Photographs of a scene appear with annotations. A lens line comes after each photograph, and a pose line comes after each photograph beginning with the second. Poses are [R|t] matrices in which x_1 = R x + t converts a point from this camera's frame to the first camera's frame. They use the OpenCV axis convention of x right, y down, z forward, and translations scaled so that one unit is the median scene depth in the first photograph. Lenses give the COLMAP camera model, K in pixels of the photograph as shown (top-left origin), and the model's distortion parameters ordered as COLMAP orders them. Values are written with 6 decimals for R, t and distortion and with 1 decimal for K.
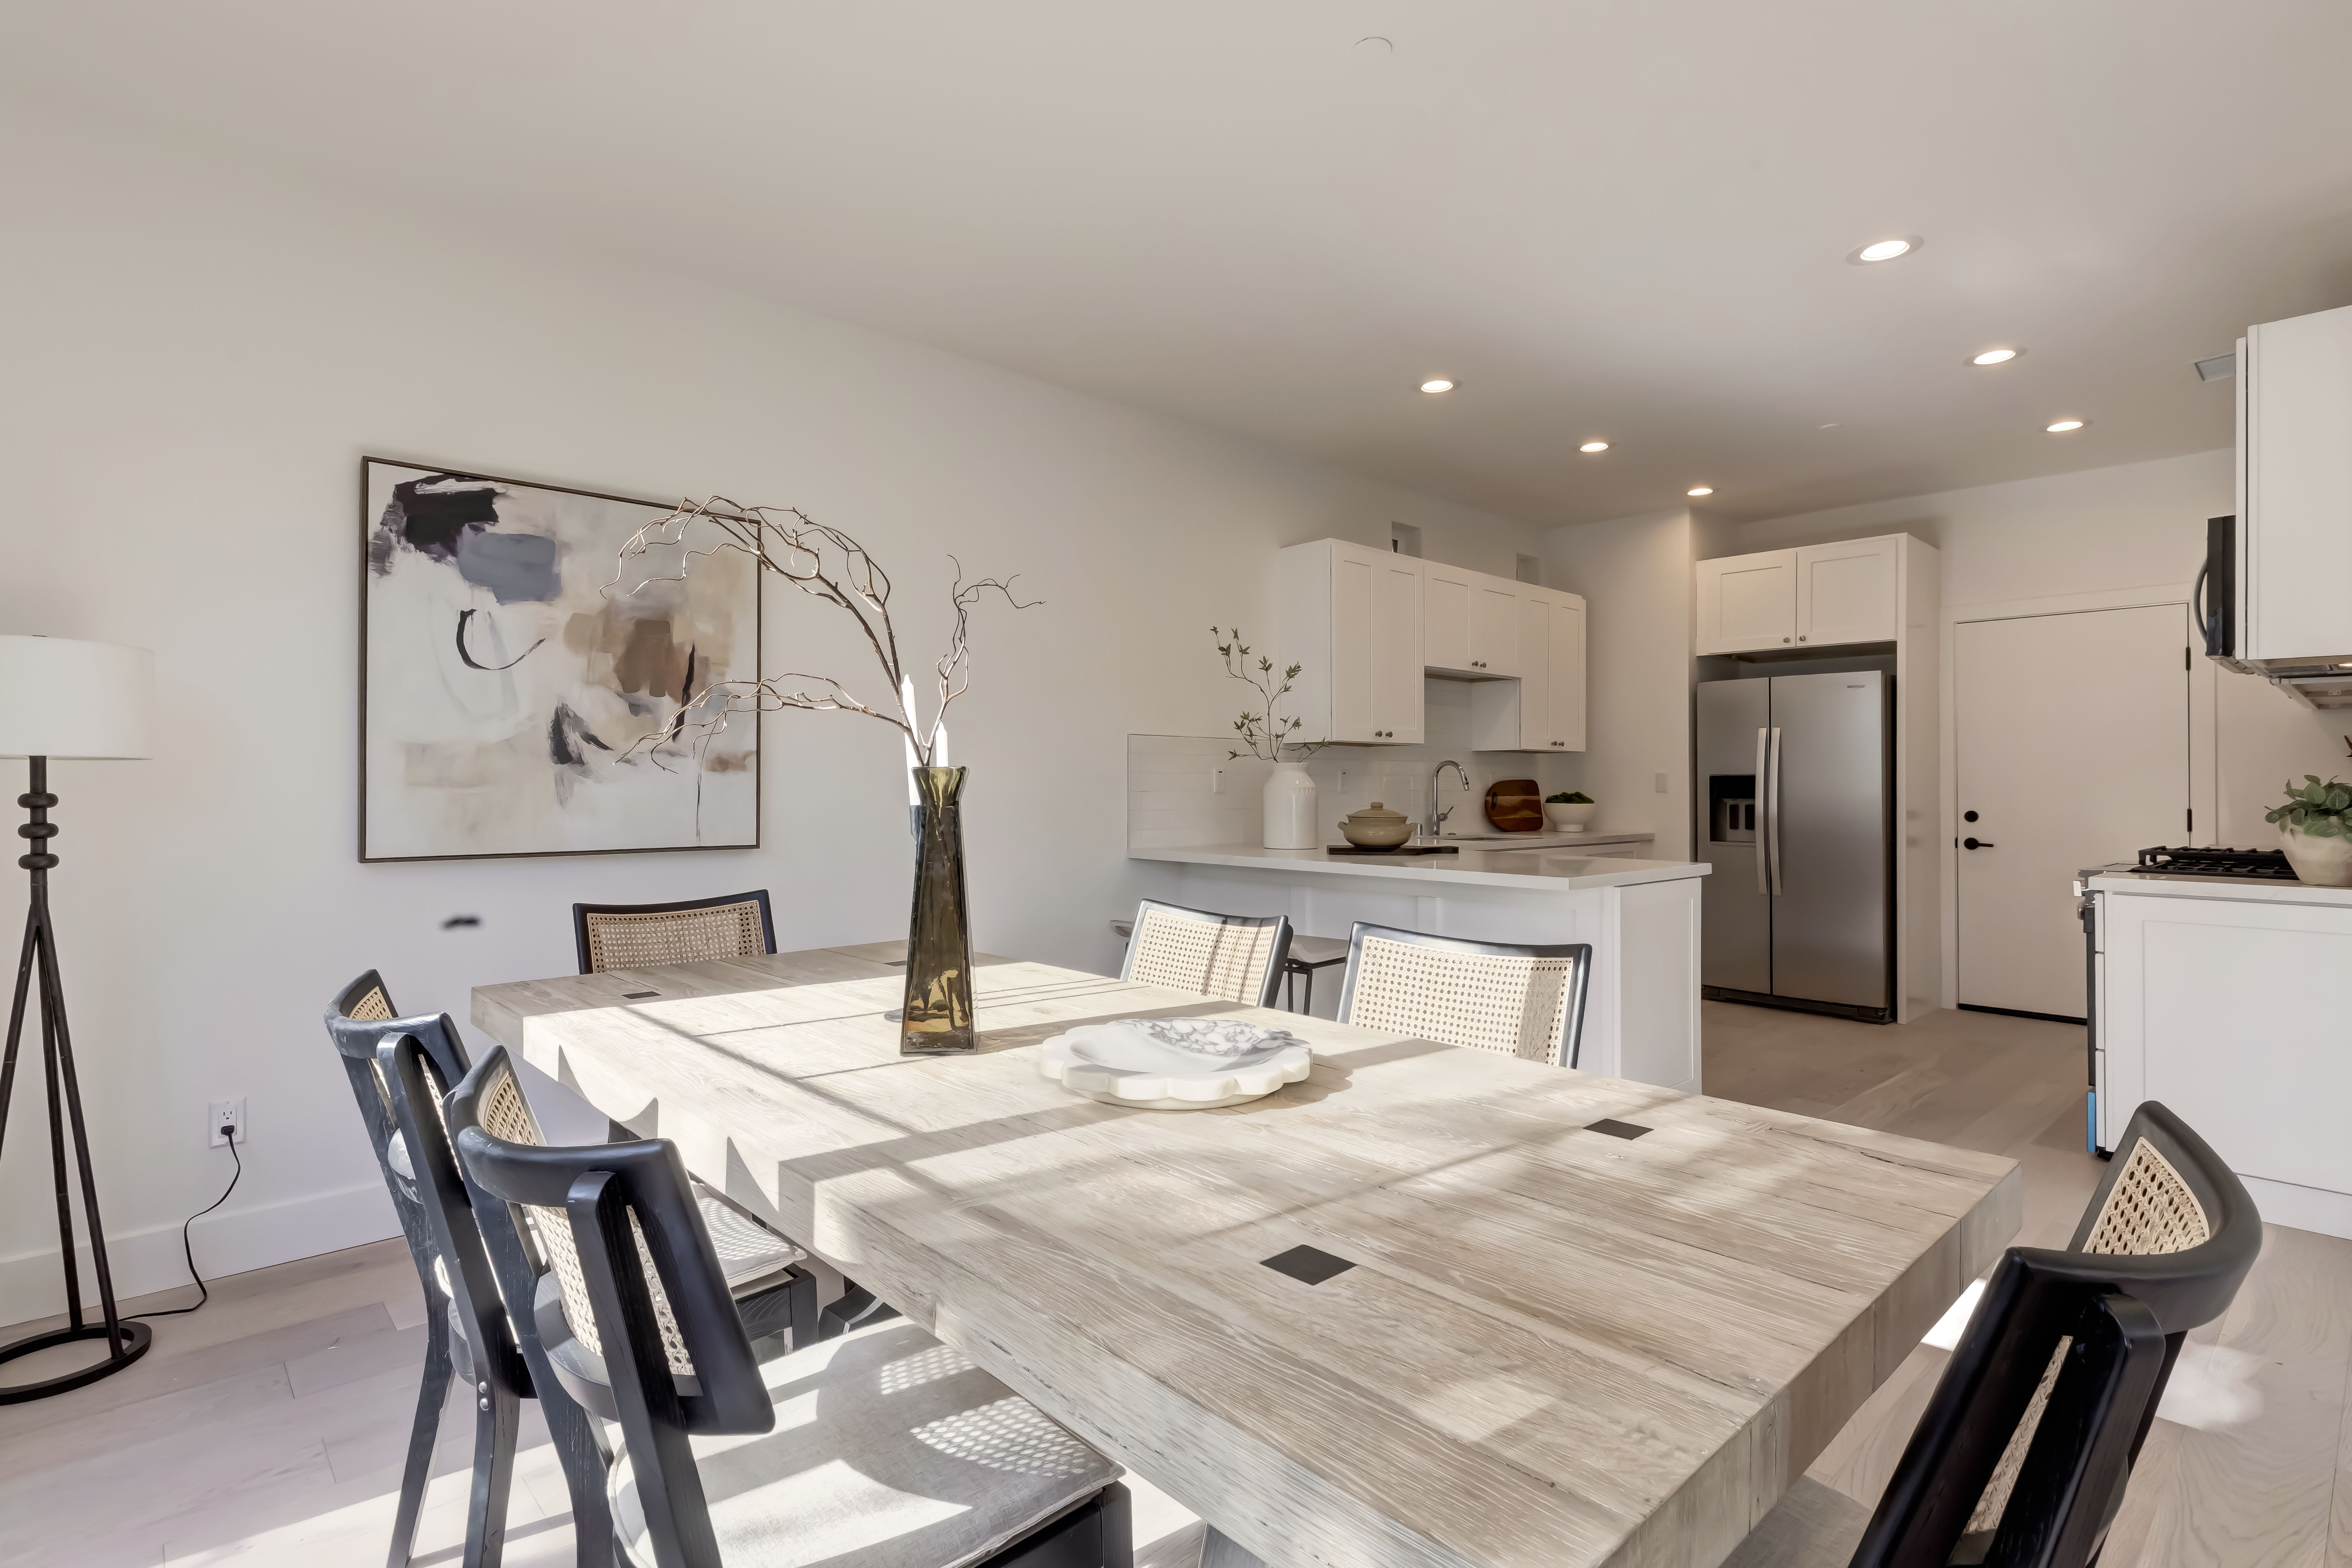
lens RADIAL K [[1155.3, 0, 1176.0], [0, 1155.3, 784.0], [0, 0, 1]] dist [-0.001393, -0.000693]
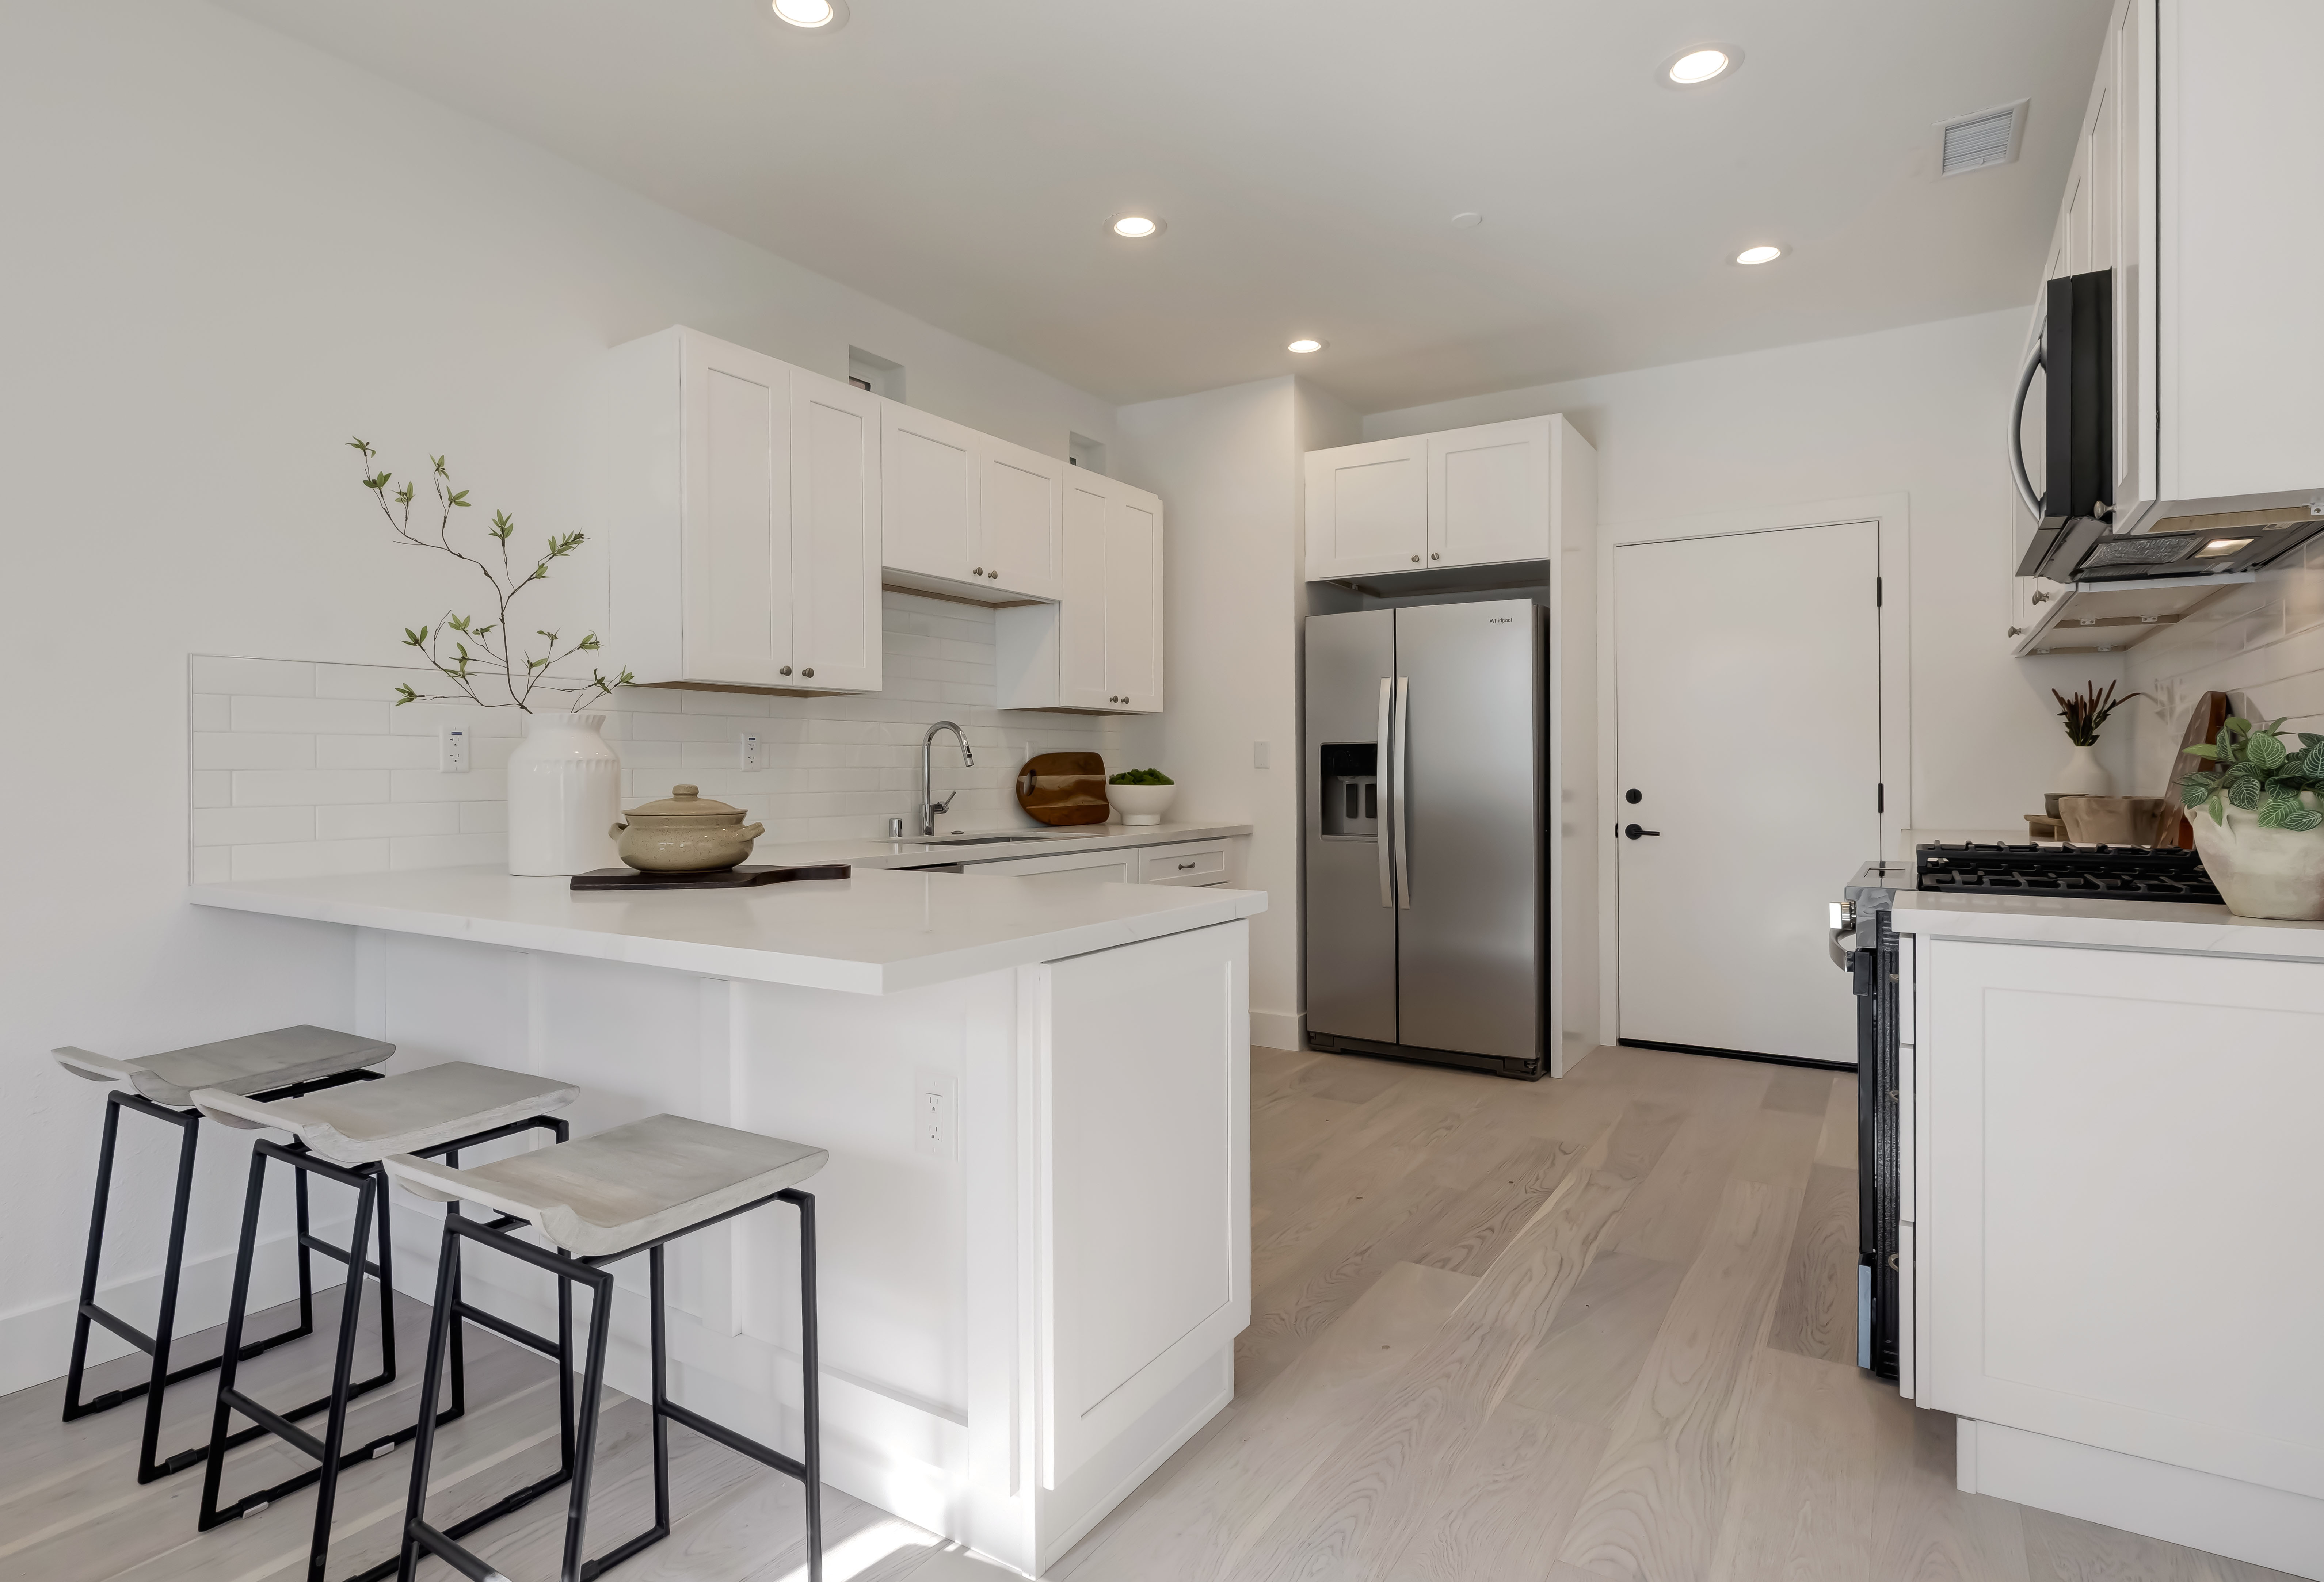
lens RADIAL K [[1210.1, 0, 1162.0], [0, 1210.1, 791.0], [0, 0, 1]] dist [-0.016655, 0.000277]
pose [[0.965633, -0.011728, 0.259645, 0.175145], [0.006943, 0.999789, 0.019338, 0.006746], [-0.259817, -0.016871, 0.965510, 0.303734]]
